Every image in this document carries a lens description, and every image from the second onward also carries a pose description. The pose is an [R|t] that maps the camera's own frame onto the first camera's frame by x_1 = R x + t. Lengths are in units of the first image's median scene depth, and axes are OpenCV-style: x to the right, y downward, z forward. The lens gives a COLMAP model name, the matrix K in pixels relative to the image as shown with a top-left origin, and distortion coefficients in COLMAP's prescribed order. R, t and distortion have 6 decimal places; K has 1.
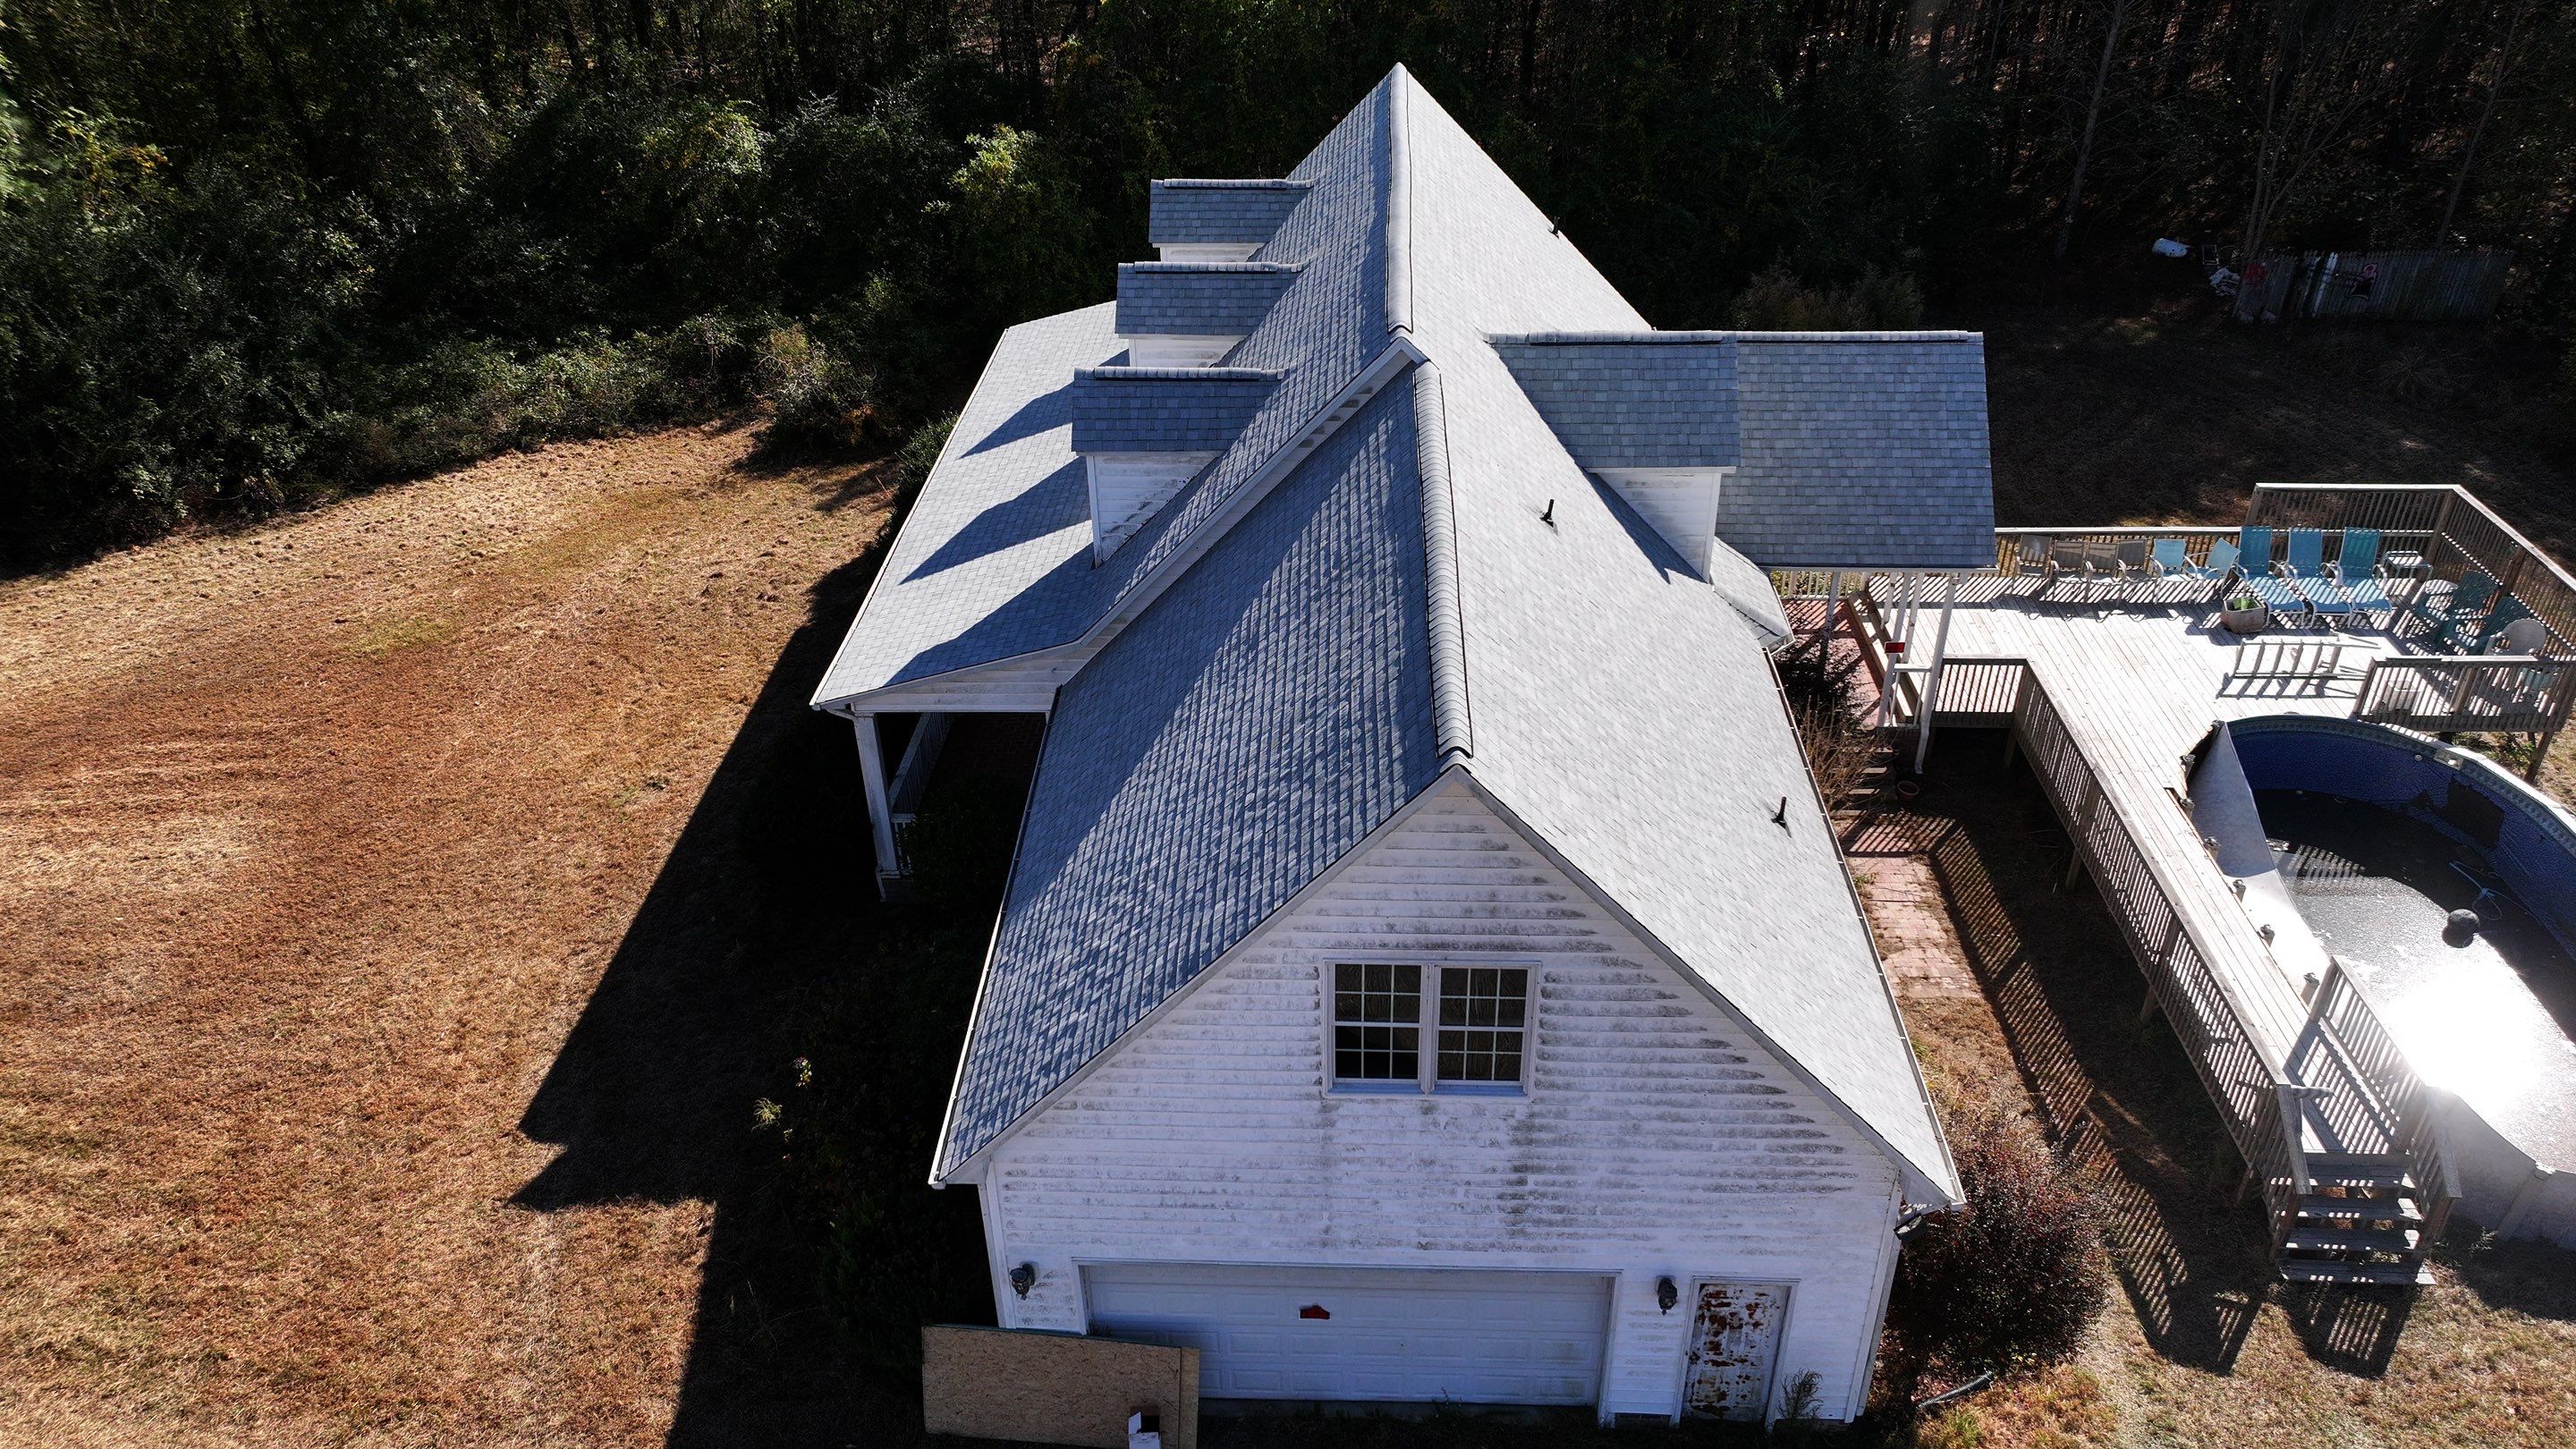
lens RADIAL K [[1813.4, 0, 1296.4], [0, 1813.4, 718.6], [0, 0, 1]] dist [-0.008517, 0.028904]
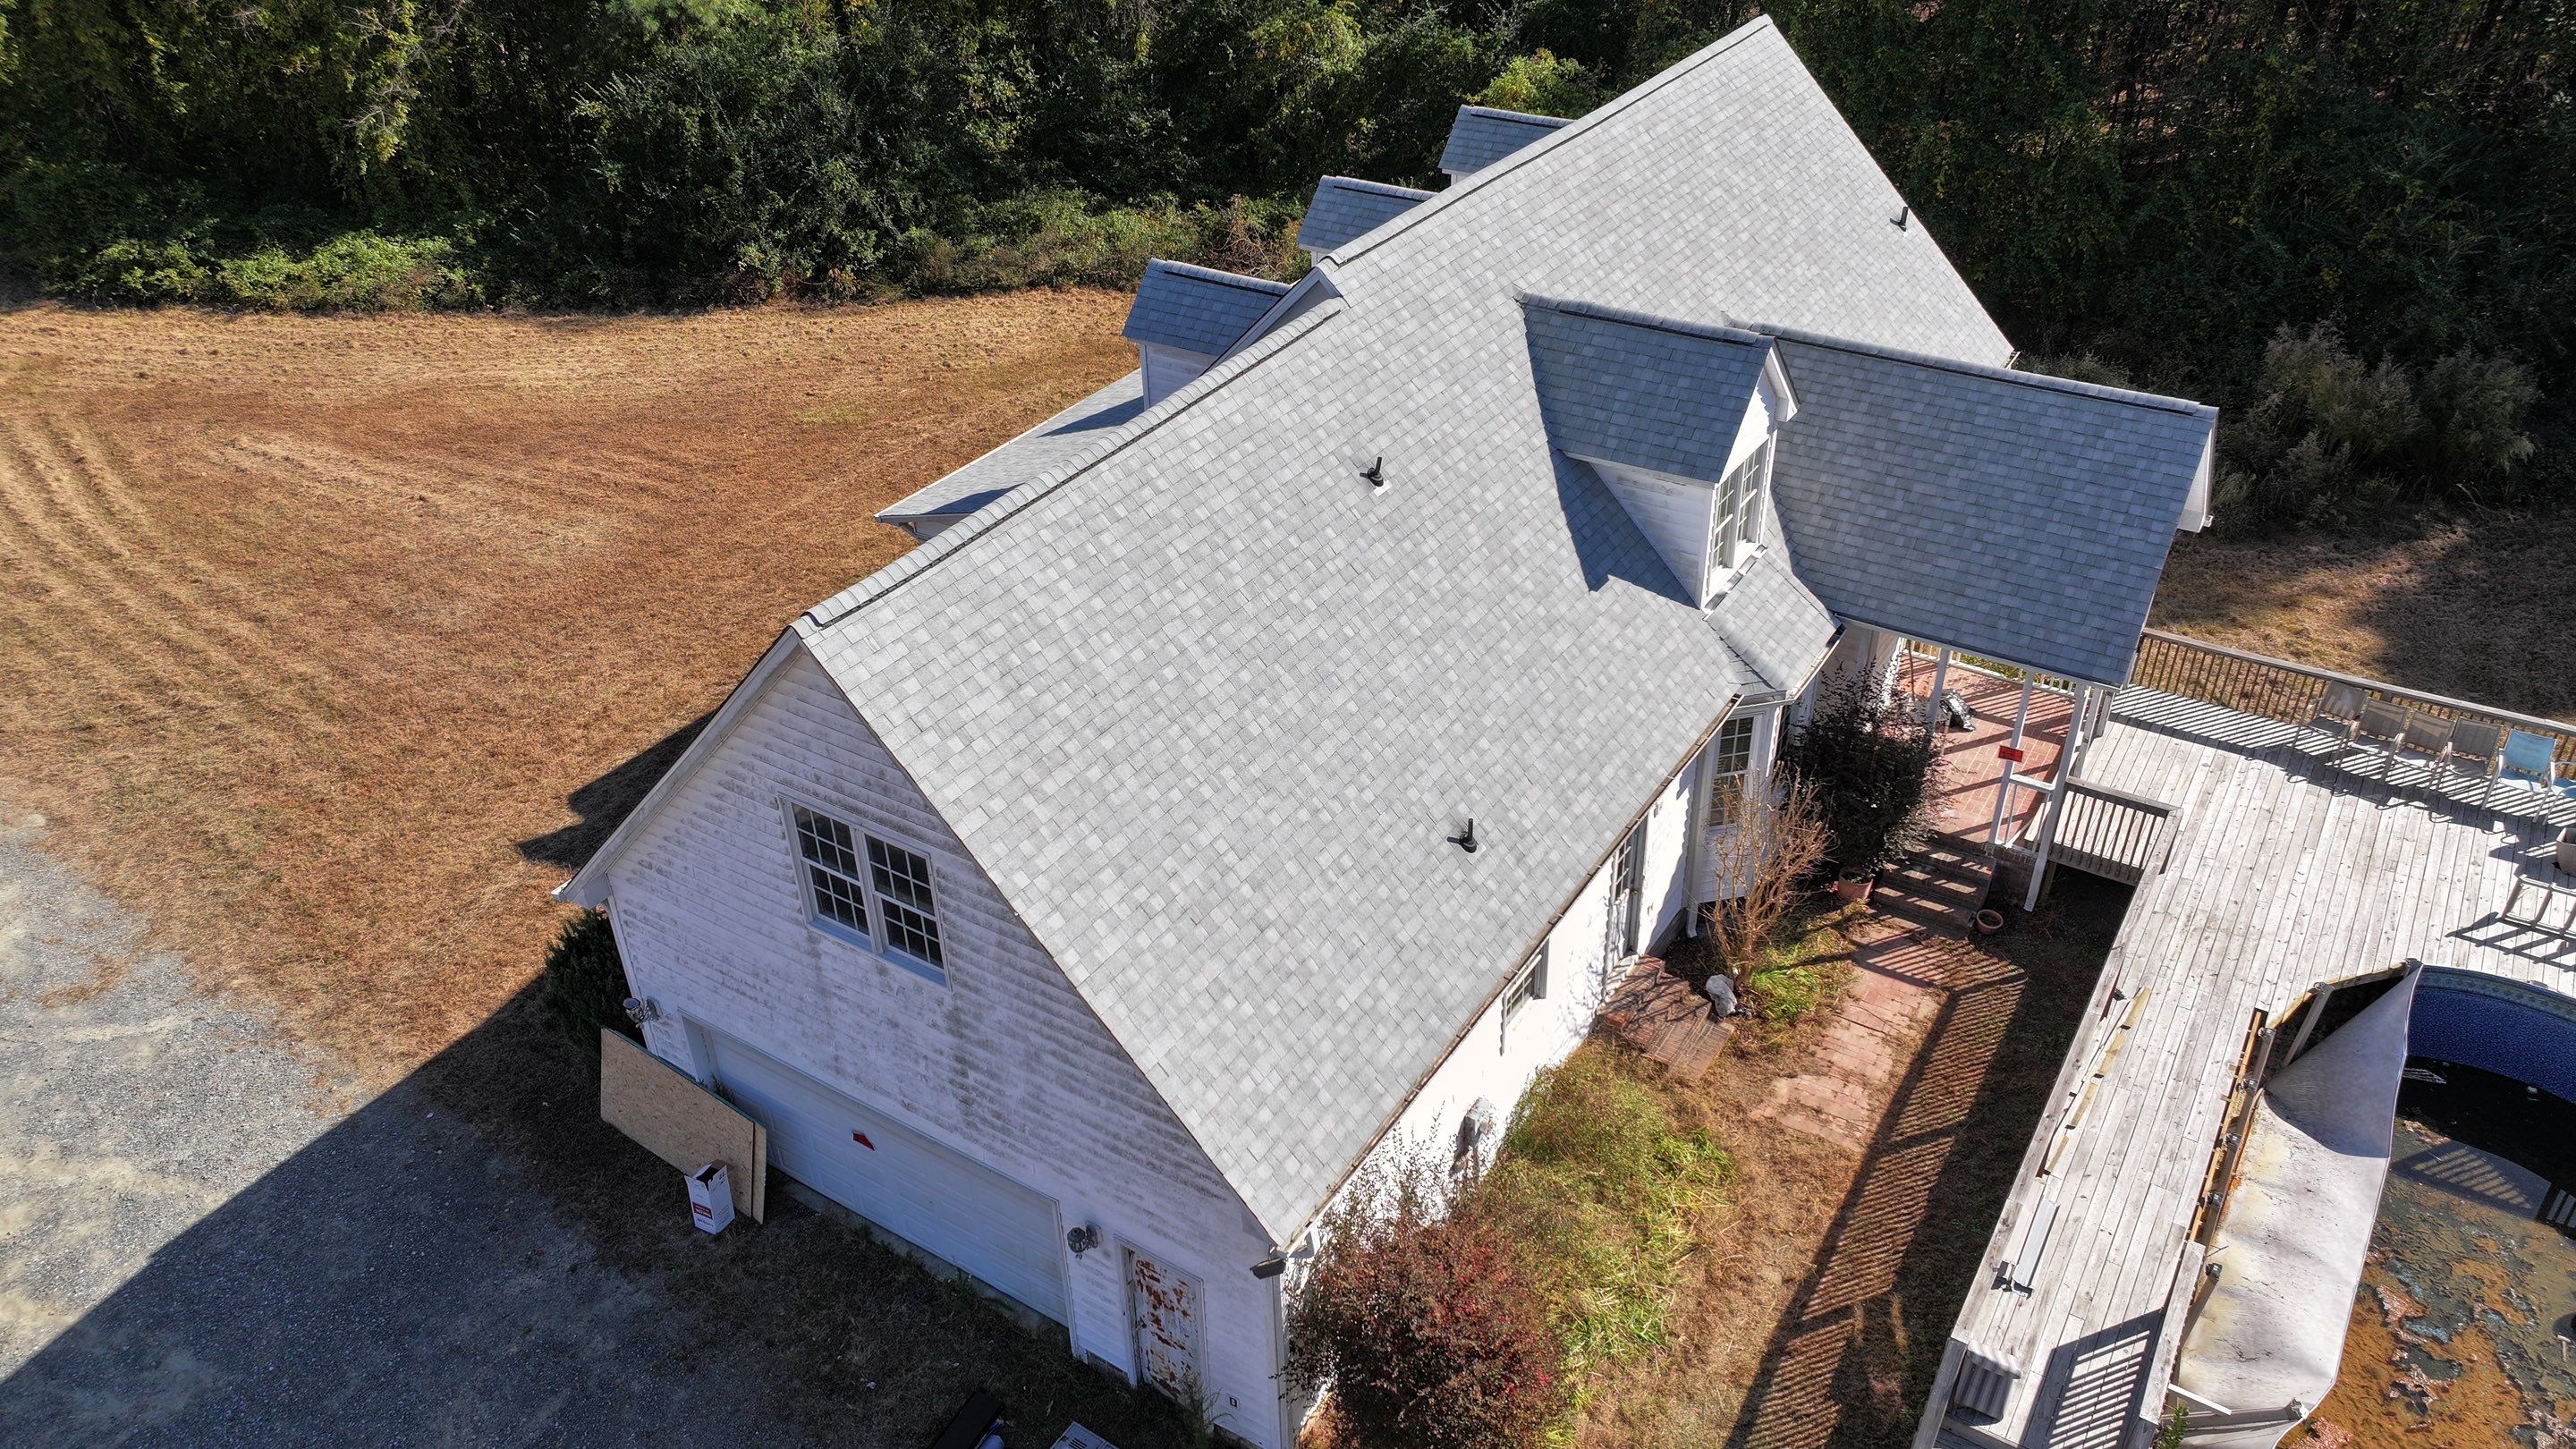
lens RADIAL K [[1813.4, 0, 1296.4], [0, 1813.4, 718.6], [0, 0, 1]] dist [-0.008517, 0.028904]
pose [[0.864477, 0.267843, -0.425369, 0.361083], [-0.254906, 0.962927, 0.088283, -0.040649], [0.433246, 0.032111, 0.900704, 0.083679]]
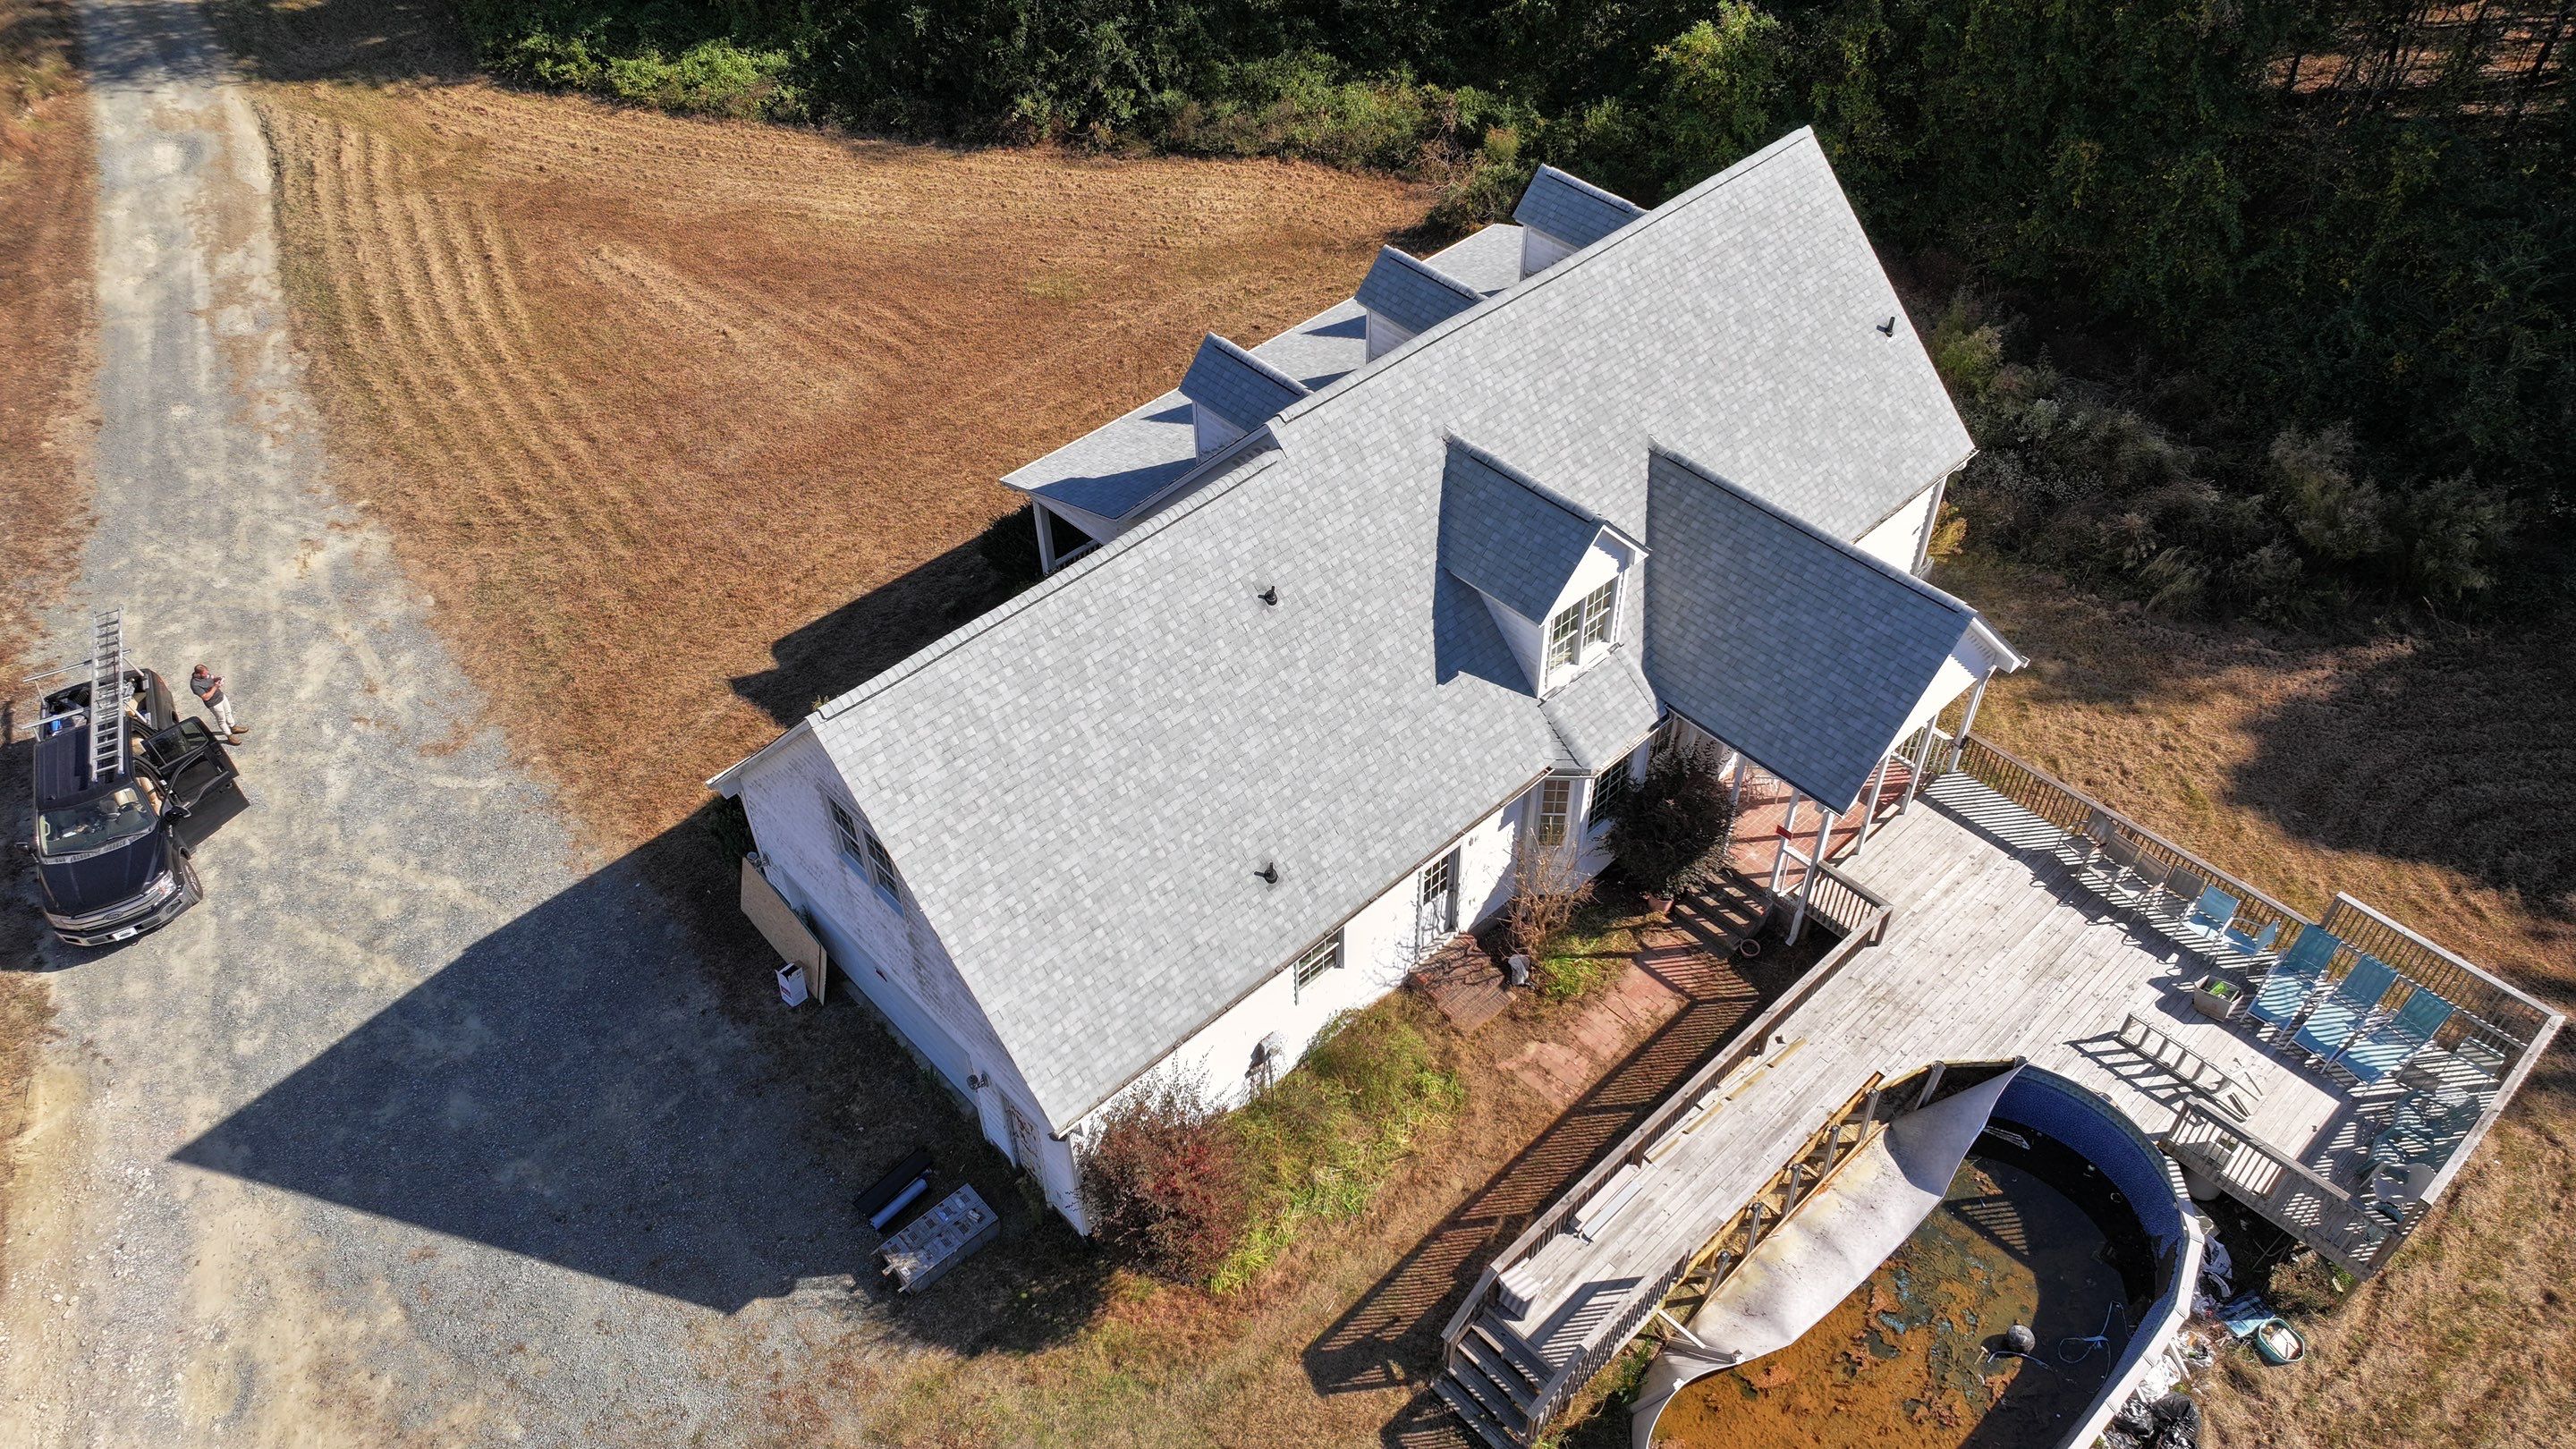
lens RADIAL K [[1804.9, 0, 1297.8], [0, 1804.9, 720.9], [0, 0, 1]] dist [0.008446, -0.003847]
pose [[0.717364, 0.486090, -0.499105, 0.572589], [-0.364791, 0.872401, 0.325336, -0.313422], [0.593562, -0.051316, 0.803151, -0.040589]]
